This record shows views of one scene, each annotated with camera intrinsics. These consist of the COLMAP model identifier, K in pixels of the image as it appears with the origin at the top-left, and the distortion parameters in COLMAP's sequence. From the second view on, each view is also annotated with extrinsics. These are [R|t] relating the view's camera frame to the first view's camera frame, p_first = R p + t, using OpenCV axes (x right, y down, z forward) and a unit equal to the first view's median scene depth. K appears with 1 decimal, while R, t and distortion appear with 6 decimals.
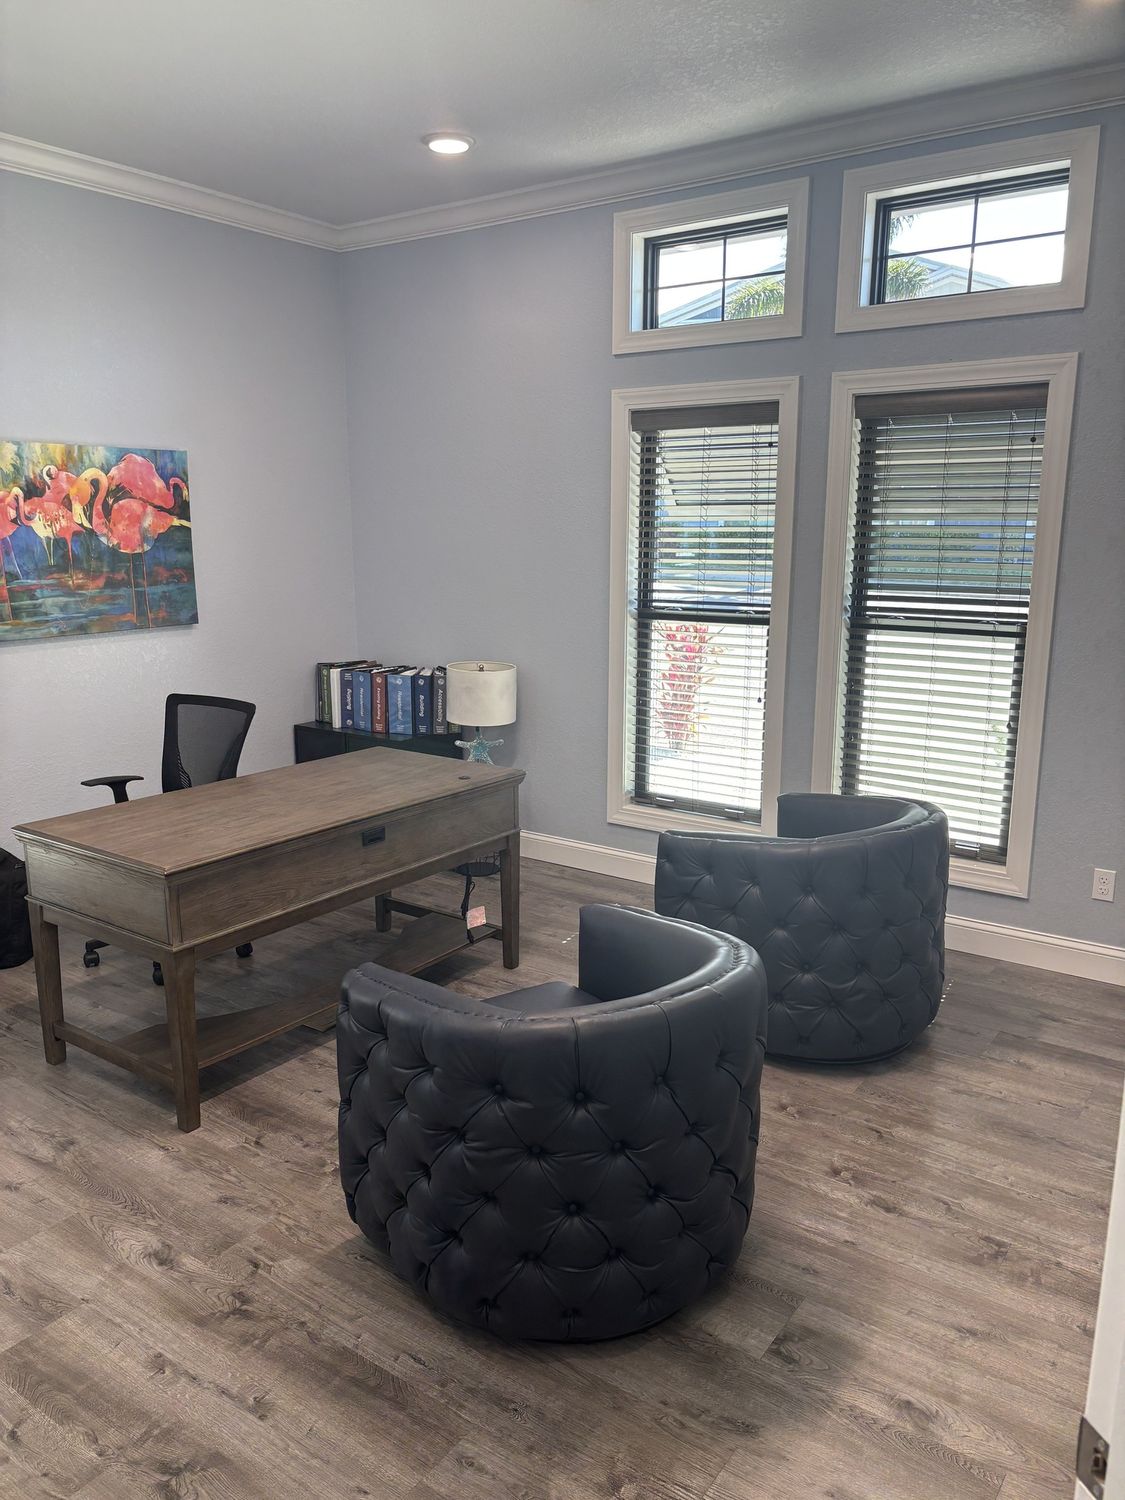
lens RADIAL K [[1118.1, 0, 562.5], [0, 1118.1, 750.0], [0, 0, 1]] dist [0.003974, 0.000254]
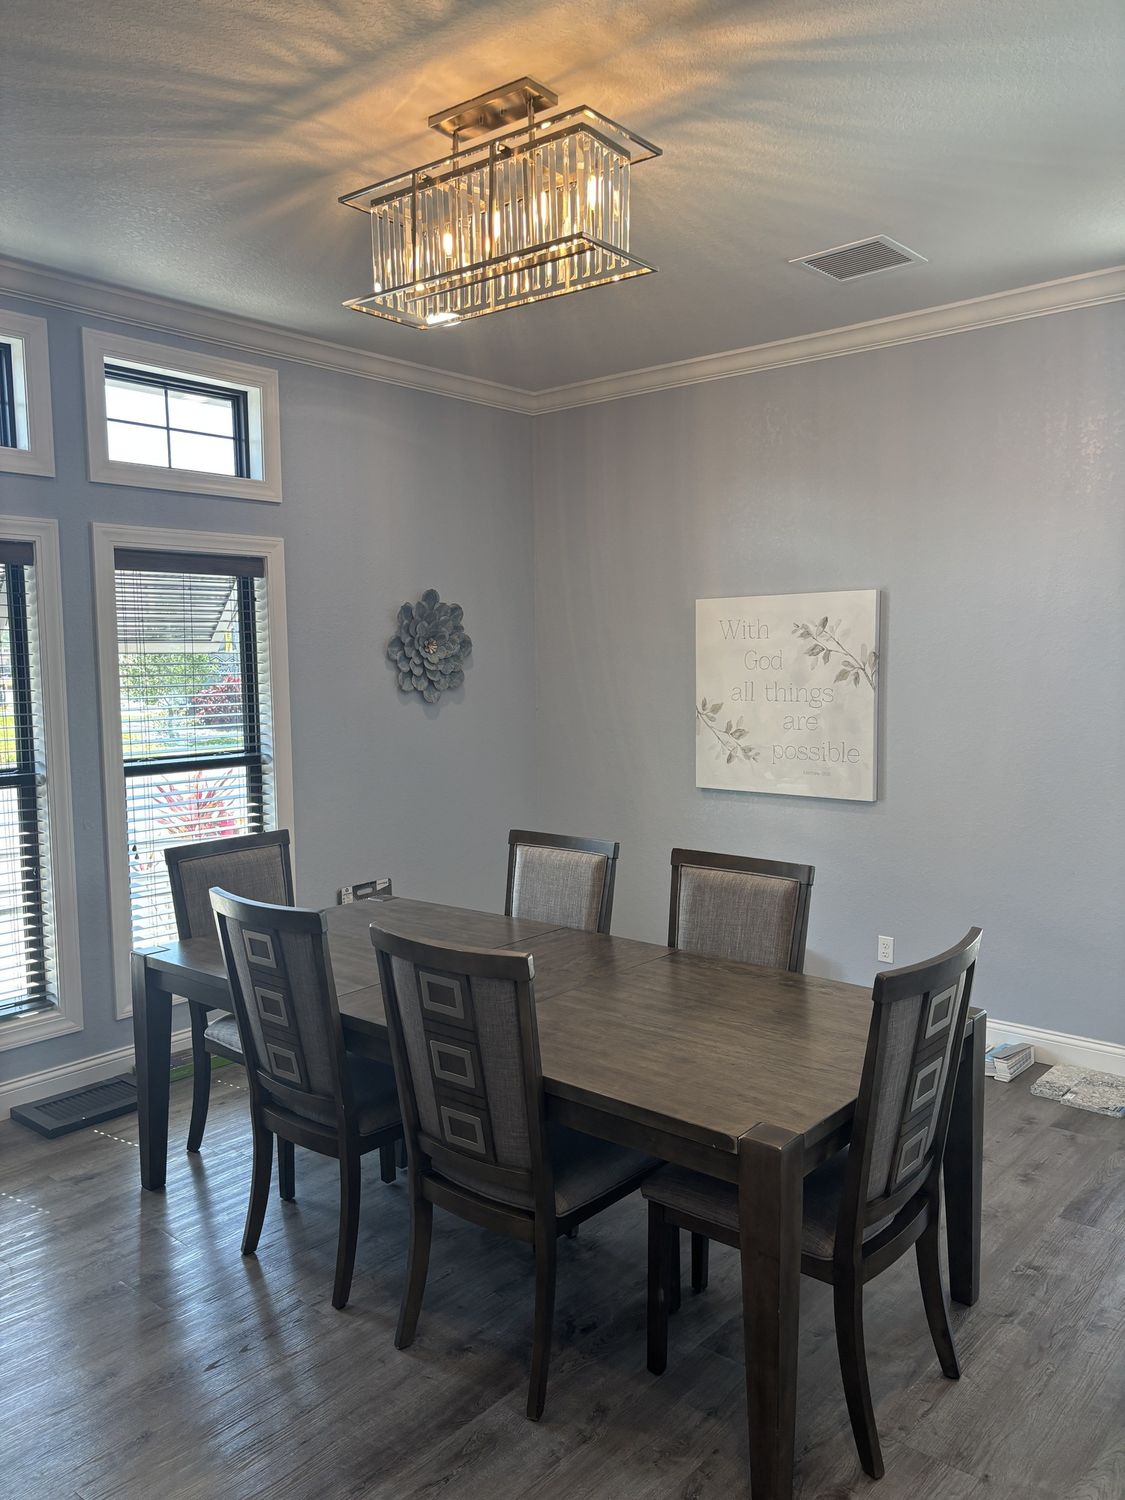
lens RADIAL K [[1118.1, 0, 562.5], [0, 1118.1, 750.0], [0, 0, 1]] dist [0.003974, 0.000254]
pose [[0.089052, -0.086103, 0.992298, -0.784813], [0.212209, 0.975023, 0.065560, -0.127806], [-0.973158, 0.204737, 0.105099, 0.581310]]
